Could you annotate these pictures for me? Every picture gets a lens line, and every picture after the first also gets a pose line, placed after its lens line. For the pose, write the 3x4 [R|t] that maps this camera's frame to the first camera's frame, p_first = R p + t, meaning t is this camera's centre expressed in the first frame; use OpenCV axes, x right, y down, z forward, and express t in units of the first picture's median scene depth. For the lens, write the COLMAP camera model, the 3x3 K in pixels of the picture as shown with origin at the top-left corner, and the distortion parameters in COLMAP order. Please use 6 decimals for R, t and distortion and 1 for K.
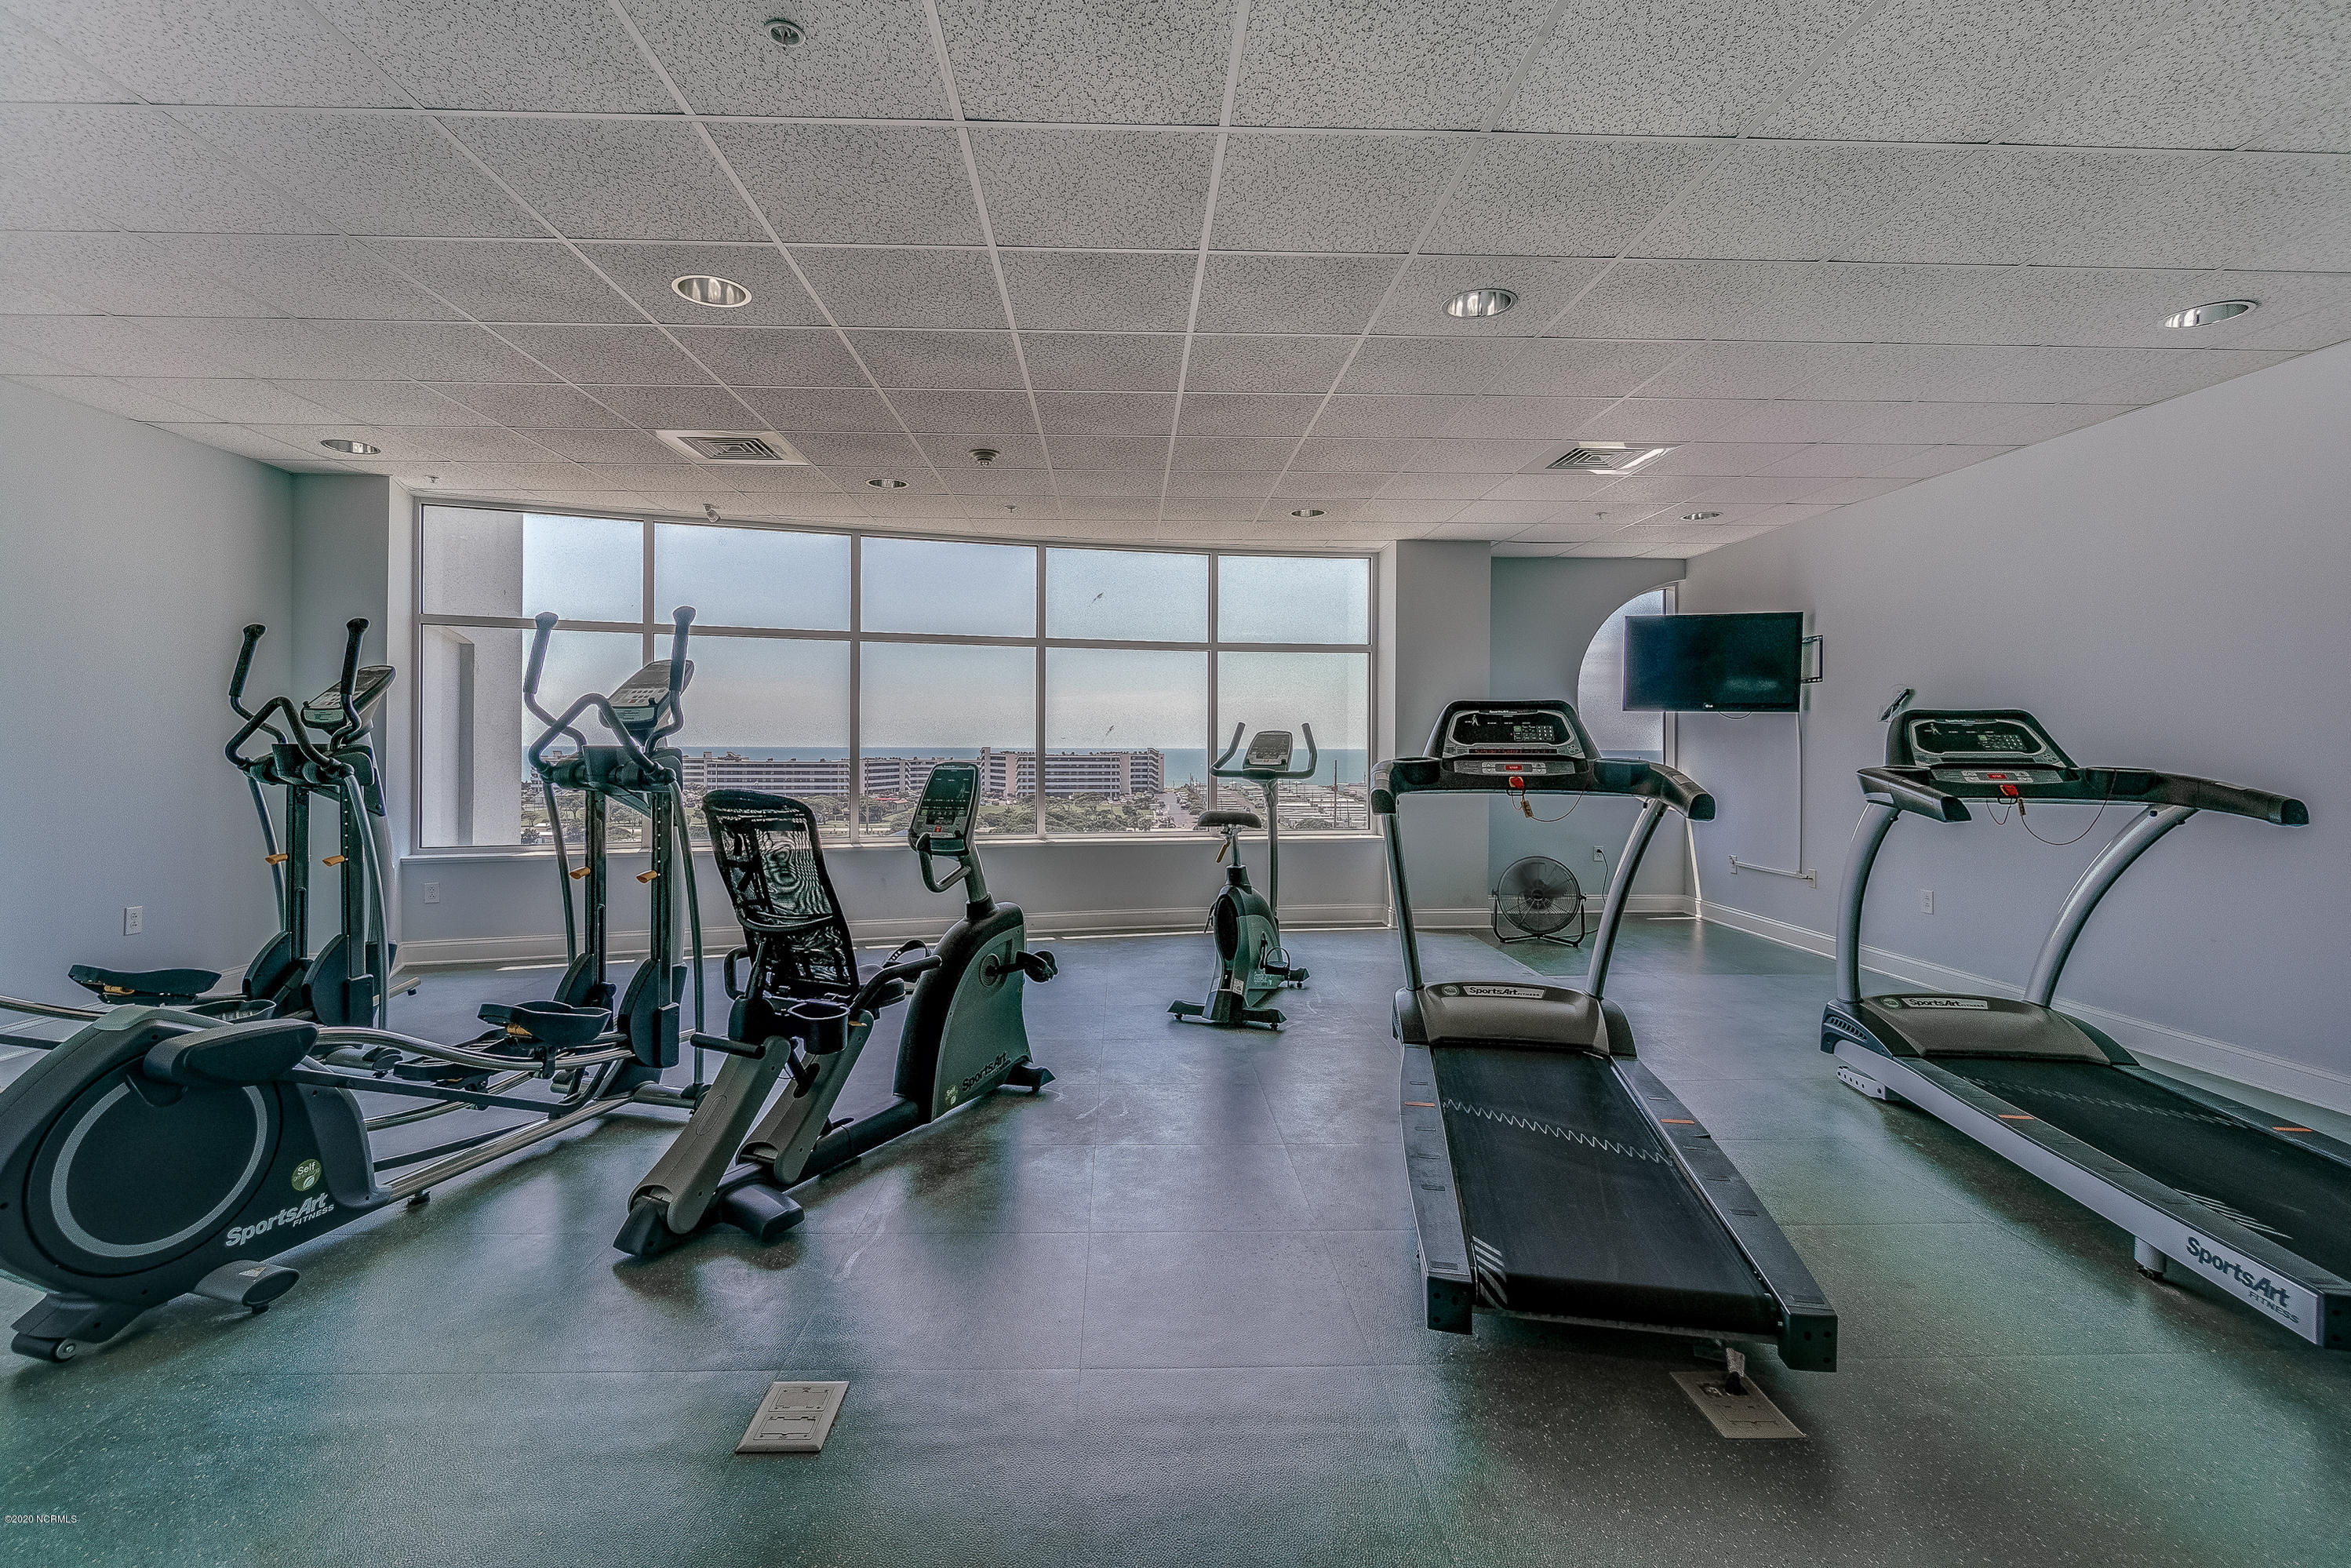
lens RADIAL K [[1056.7, 0, 1169.1], [0, 1056.7, 738.5], [0, 0, 1]] dist [-0.015317, 0.000316]
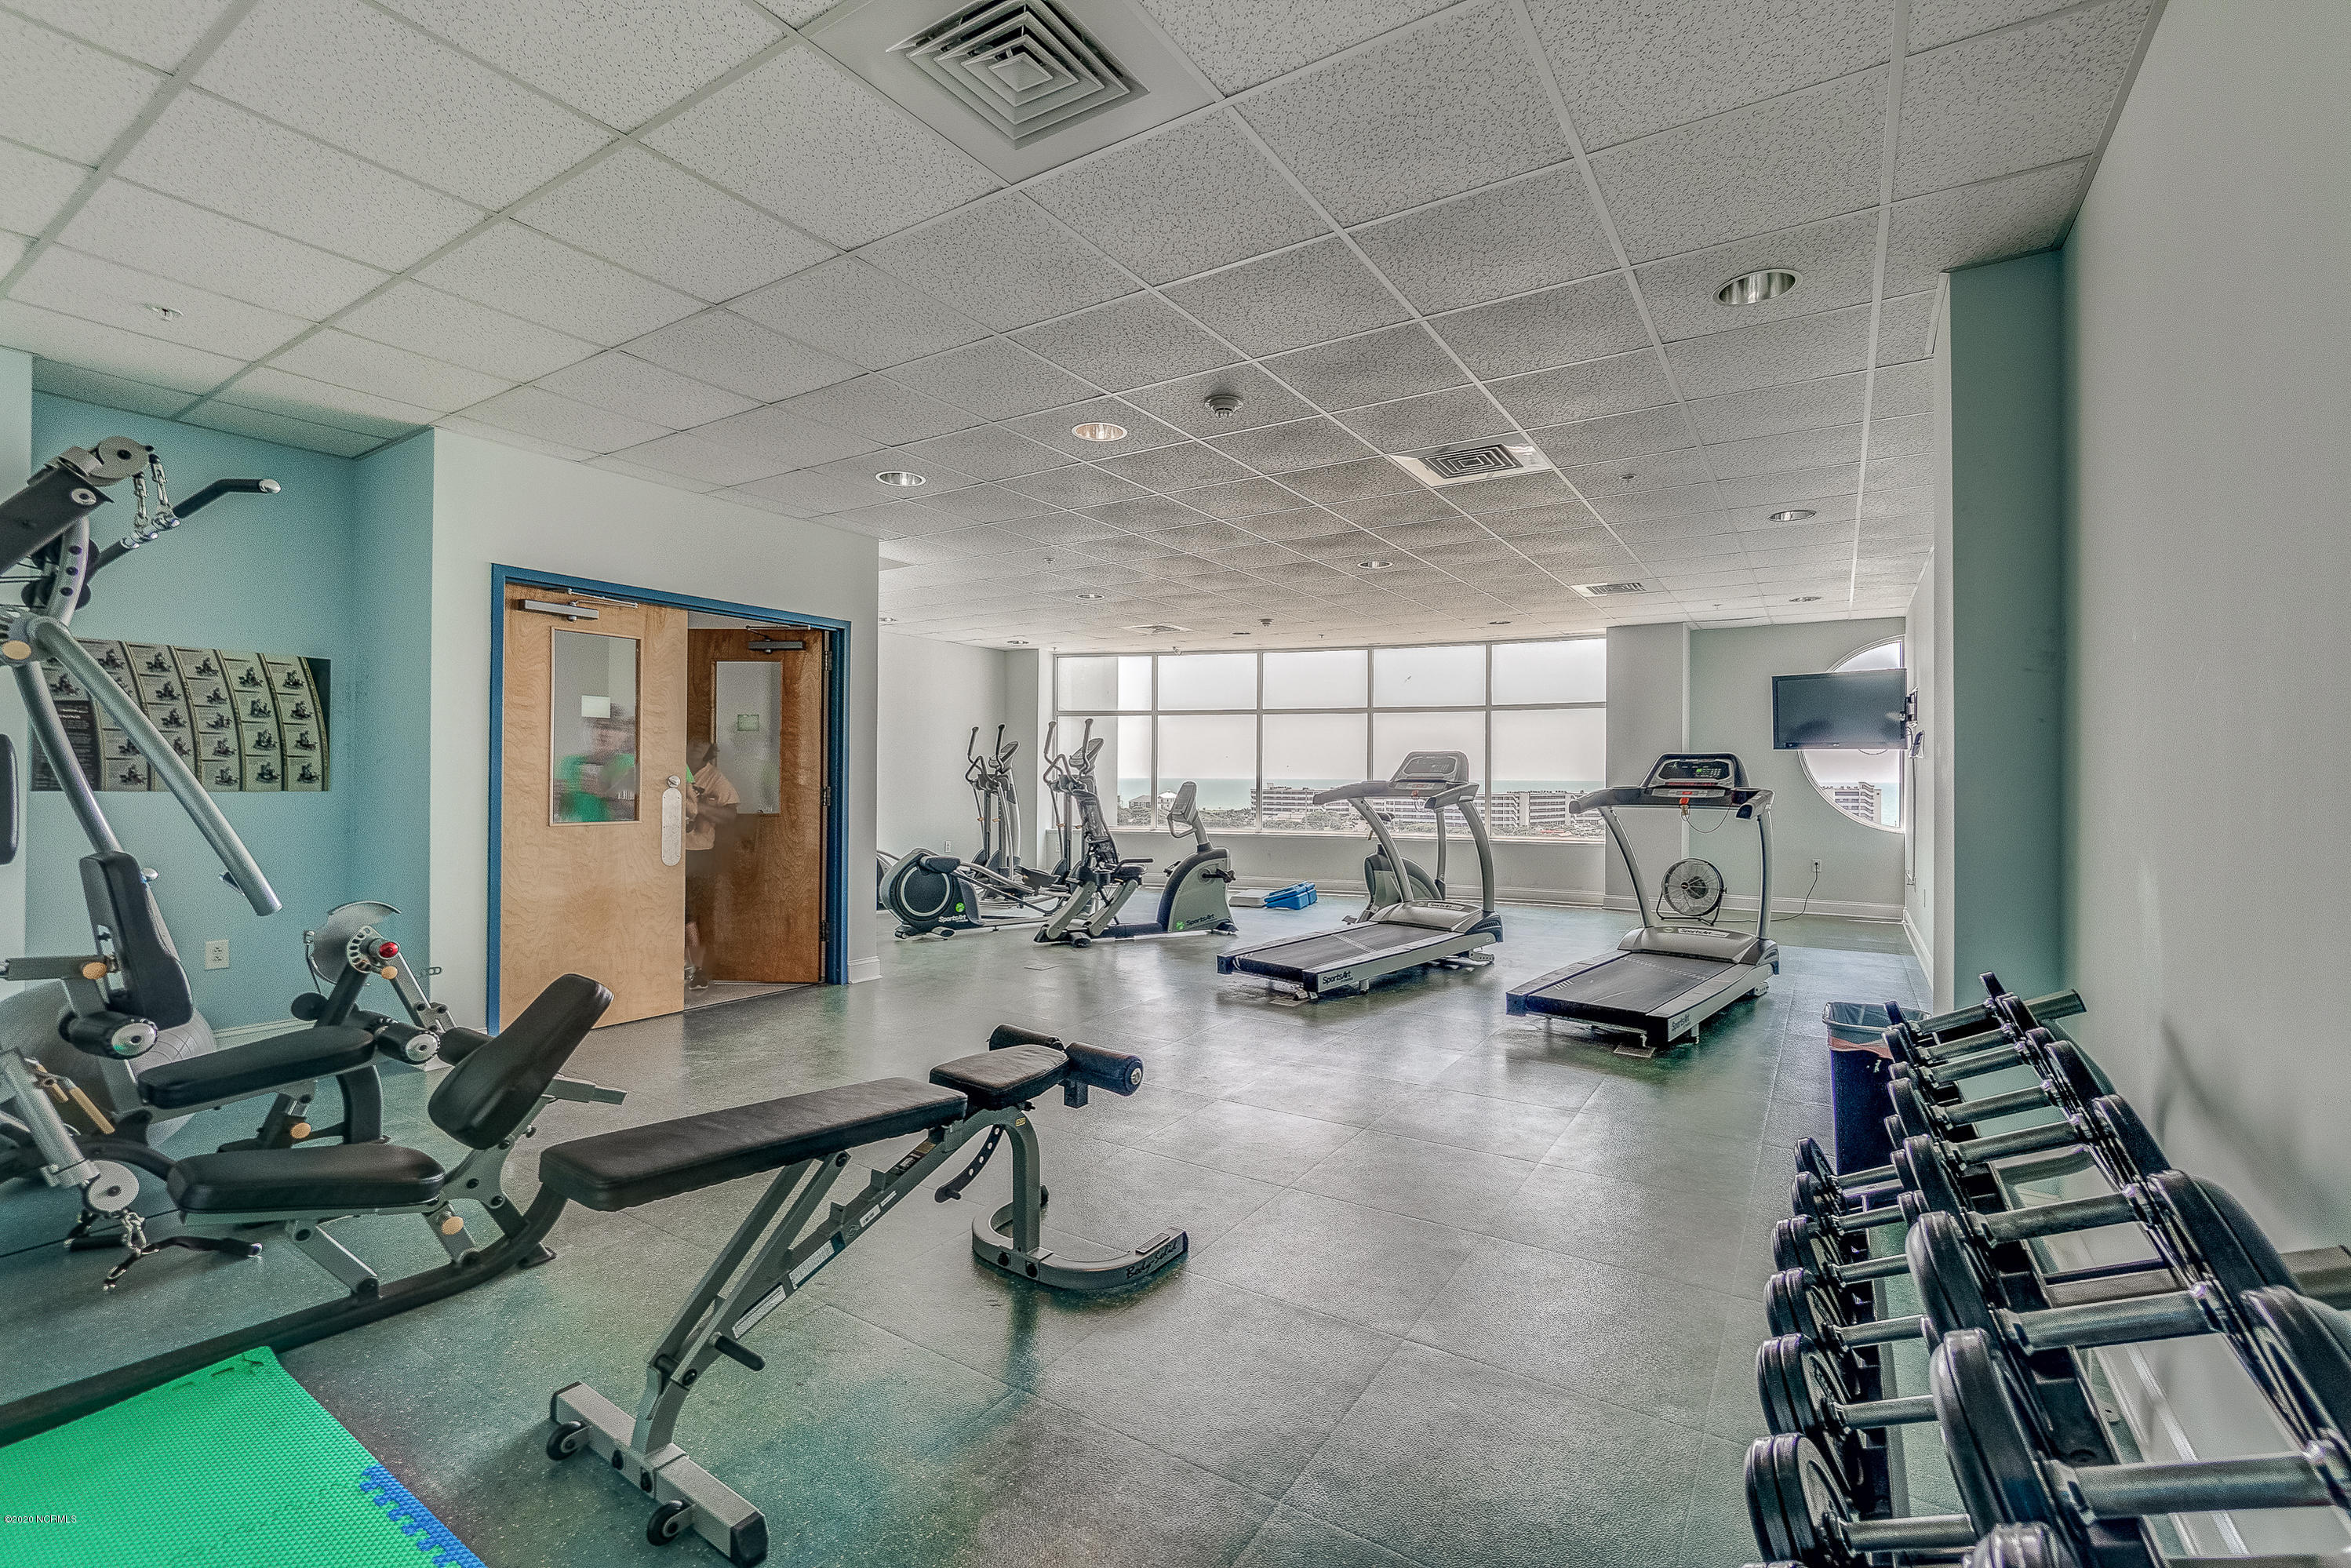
lens RADIAL K [[1011.6, 0, 1200.6], [0, 1011.6, 771.3], [0, 0, 1]] dist [-0.001993, -0.000292]
pose [[0.826036, -0.001495, -0.563616, 0.977784], [0.001478, 0.999999, -0.000486, 0.000680], [0.563616, -0.000432, 0.826037, -0.733818]]
